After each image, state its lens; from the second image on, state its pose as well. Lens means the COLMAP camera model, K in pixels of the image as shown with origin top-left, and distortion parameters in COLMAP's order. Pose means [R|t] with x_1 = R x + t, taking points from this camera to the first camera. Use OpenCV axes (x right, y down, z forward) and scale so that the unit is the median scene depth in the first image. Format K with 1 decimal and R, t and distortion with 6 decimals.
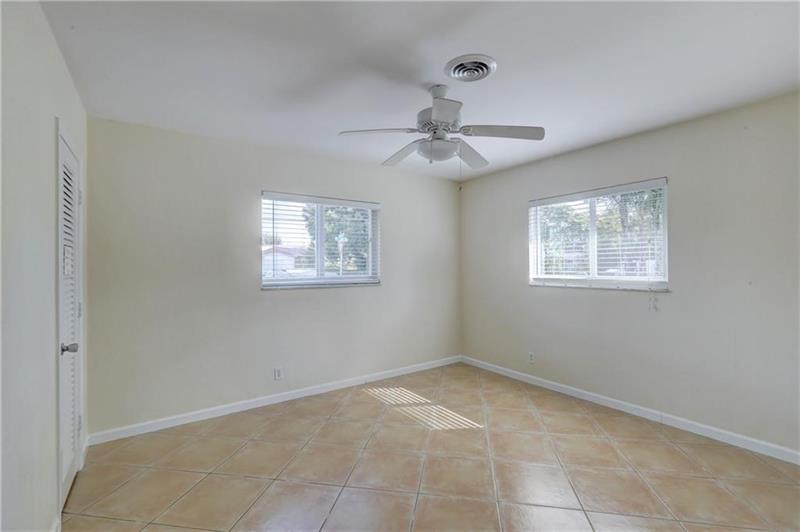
lens RADIAL K [[366.0, 0, 405.7], [0, 366.0, 262.7], [0, 0, 1]] dist [-0.001797, 0.000196]
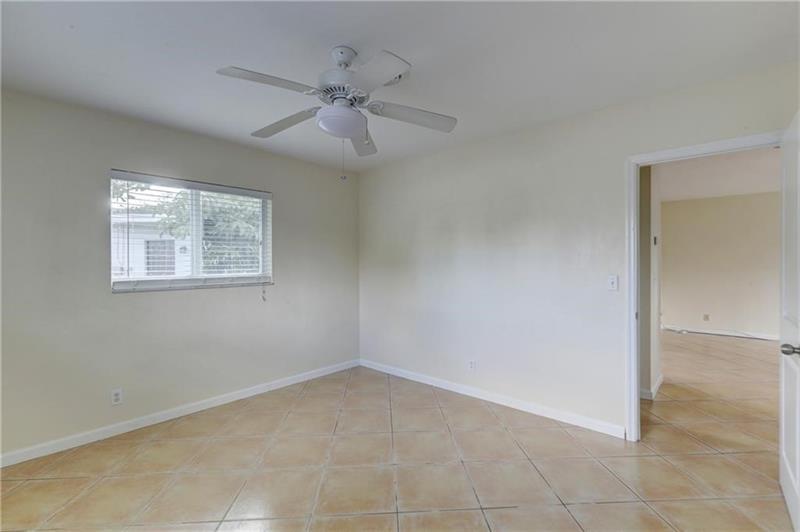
lens RADIAL K [[366.0, 0, 399.8], [0, 366.0, 265.8], [0, 0, 1]] dist [-0.001797, 0.000196]
pose [[-0.231096, -0.002676, 0.972927, -0.534806], [-0.001927, 0.999996, 0.002293, 0.011327], [-0.972929, -0.001345, -0.231100, 0.760296]]
